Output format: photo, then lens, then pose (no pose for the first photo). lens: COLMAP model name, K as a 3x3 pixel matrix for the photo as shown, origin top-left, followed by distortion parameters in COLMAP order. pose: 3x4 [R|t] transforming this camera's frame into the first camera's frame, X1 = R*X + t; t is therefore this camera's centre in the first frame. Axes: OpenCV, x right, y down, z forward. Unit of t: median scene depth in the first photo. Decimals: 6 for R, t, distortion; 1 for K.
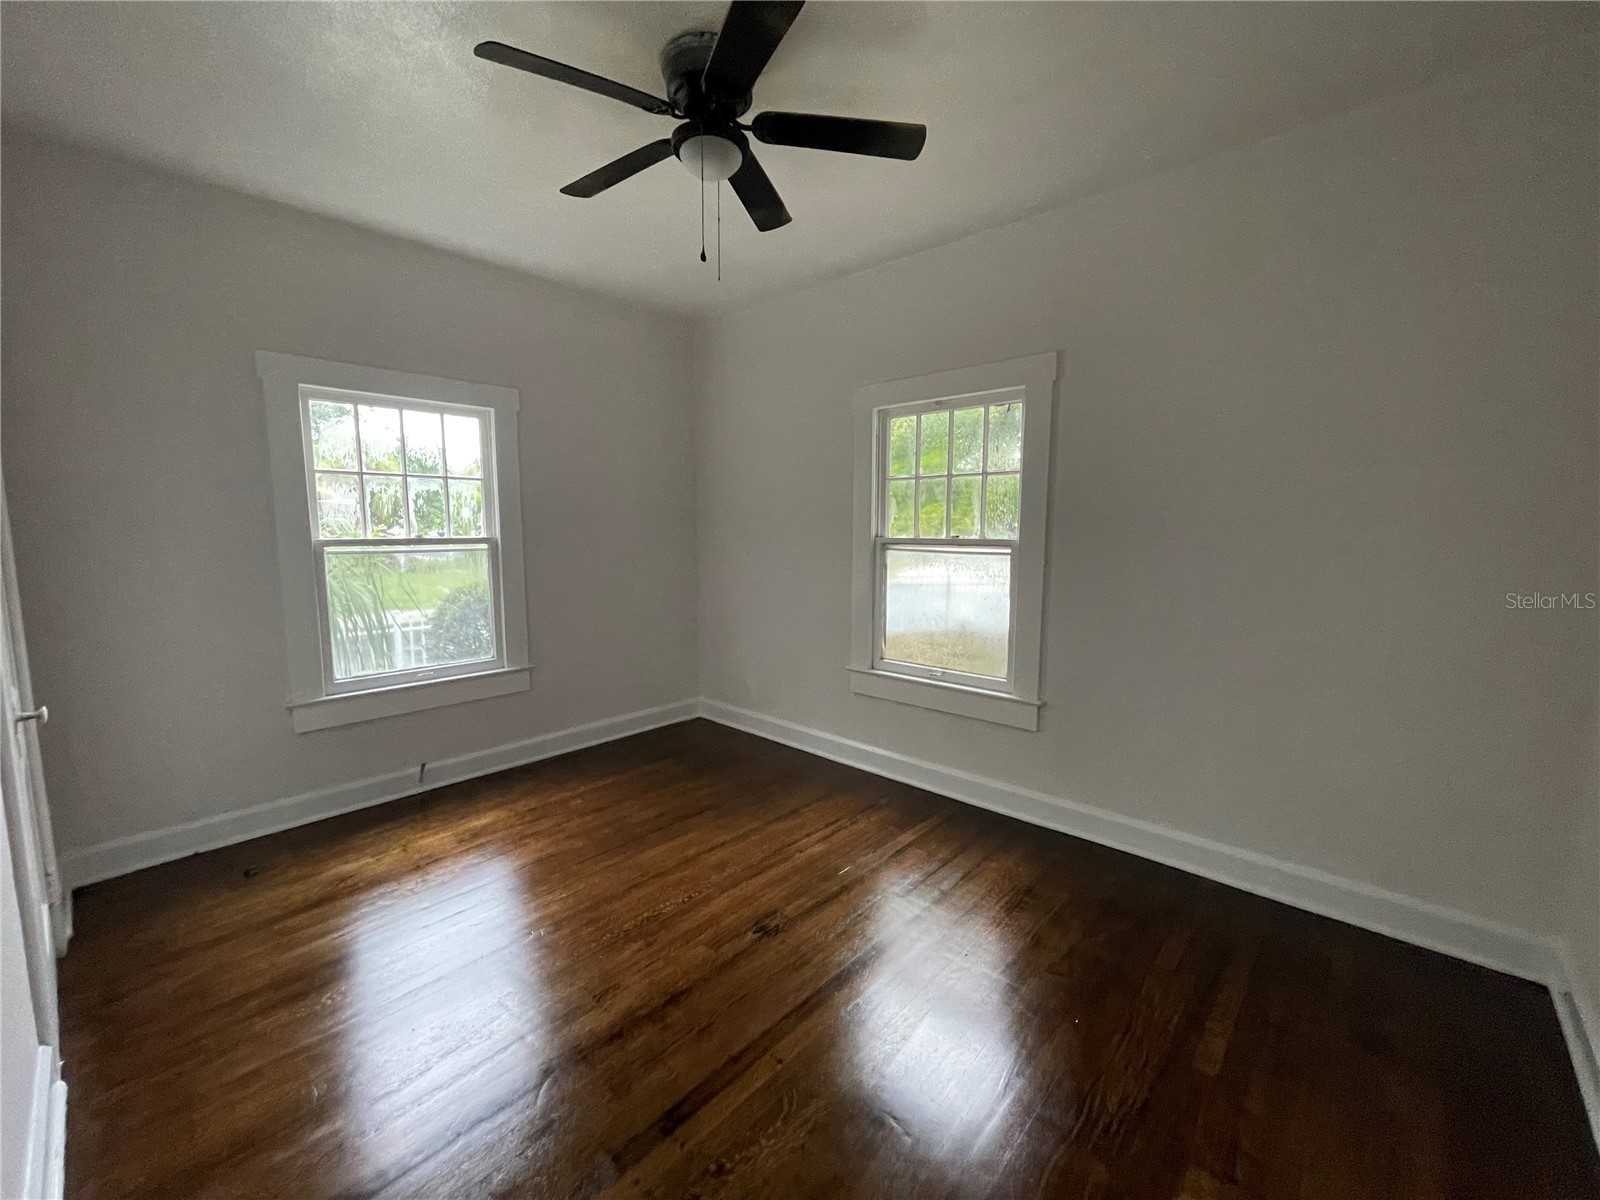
lens RADIAL K [[643.5, 0, 802.9], [0, 643.5, 601.1], [0, 0, 1]] dist [-0.002490, -0.000319]
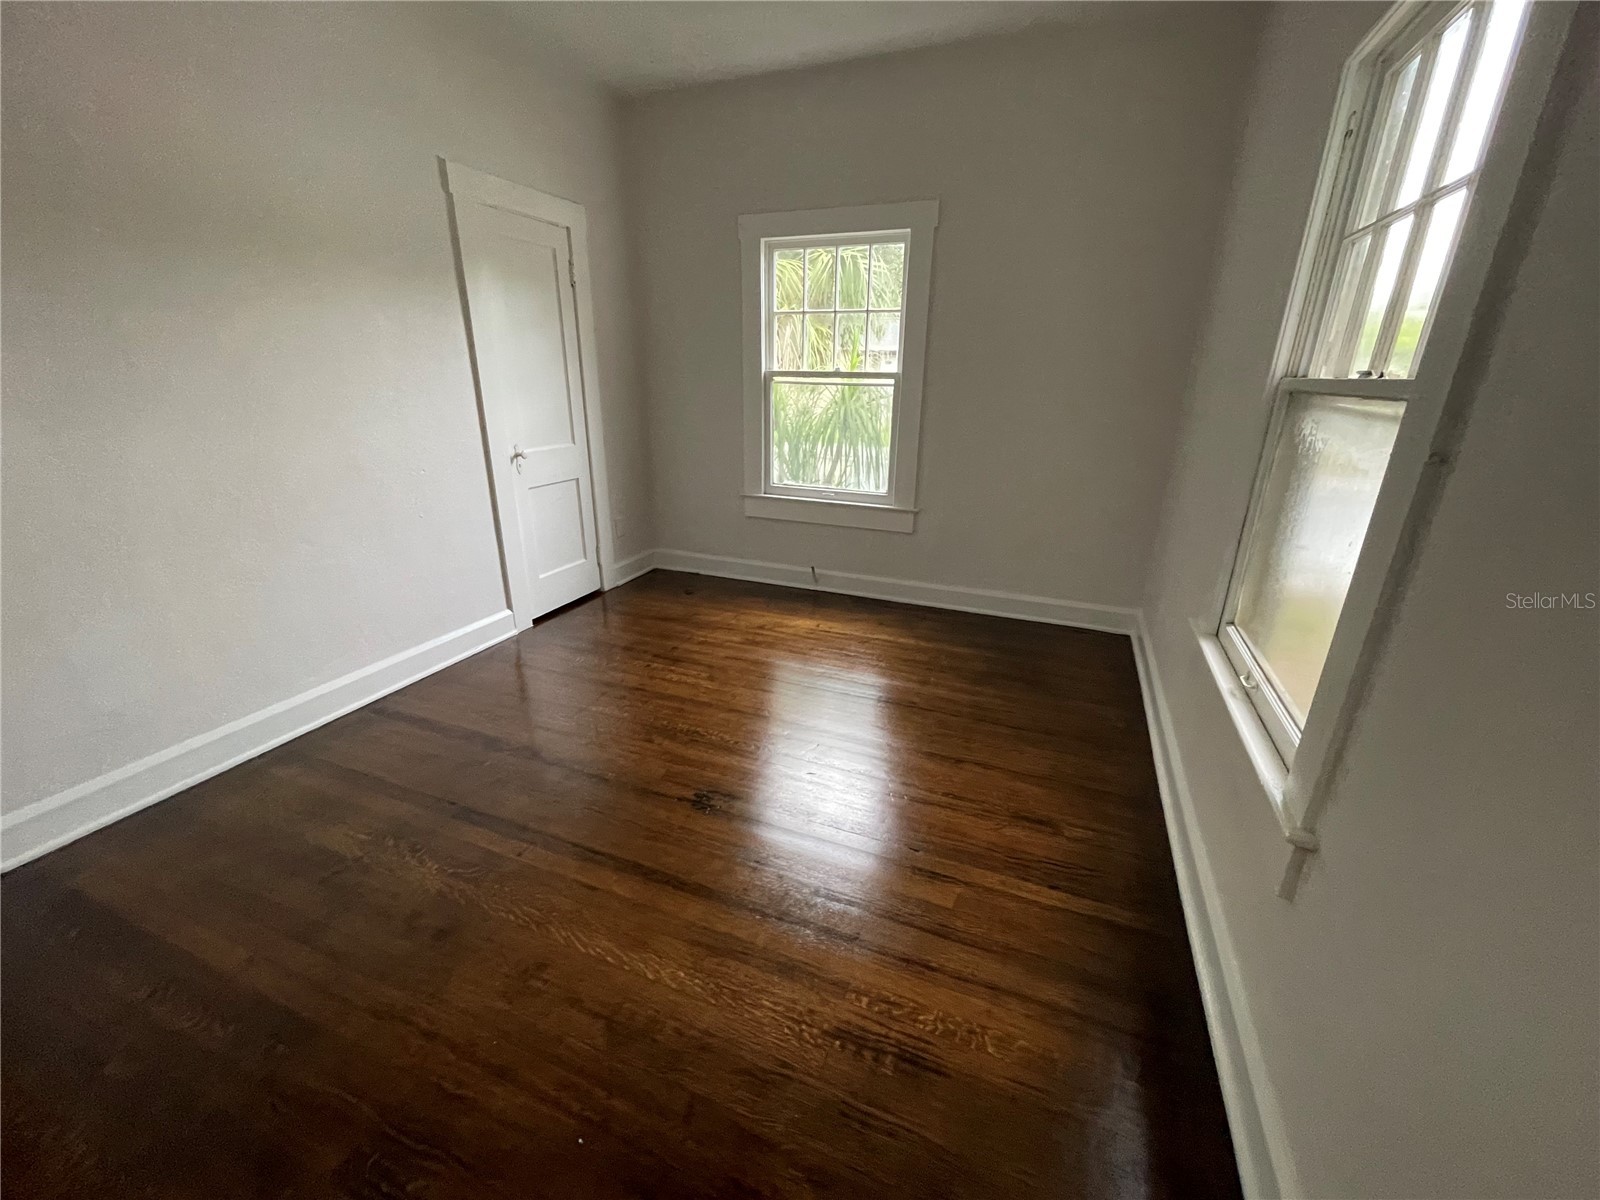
lens RADIAL K [[643.5, 0, 802.9], [0, 643.5, 601.1], [0, 0, 1]] dist [-0.002490, -0.000319]
pose [[0.349872, 0.318473, -0.881002, 0.523563], [-0.123376, 0.947913, 0.293665, -0.042622], [0.928638, 0.005949, 0.370940, 0.563300]]
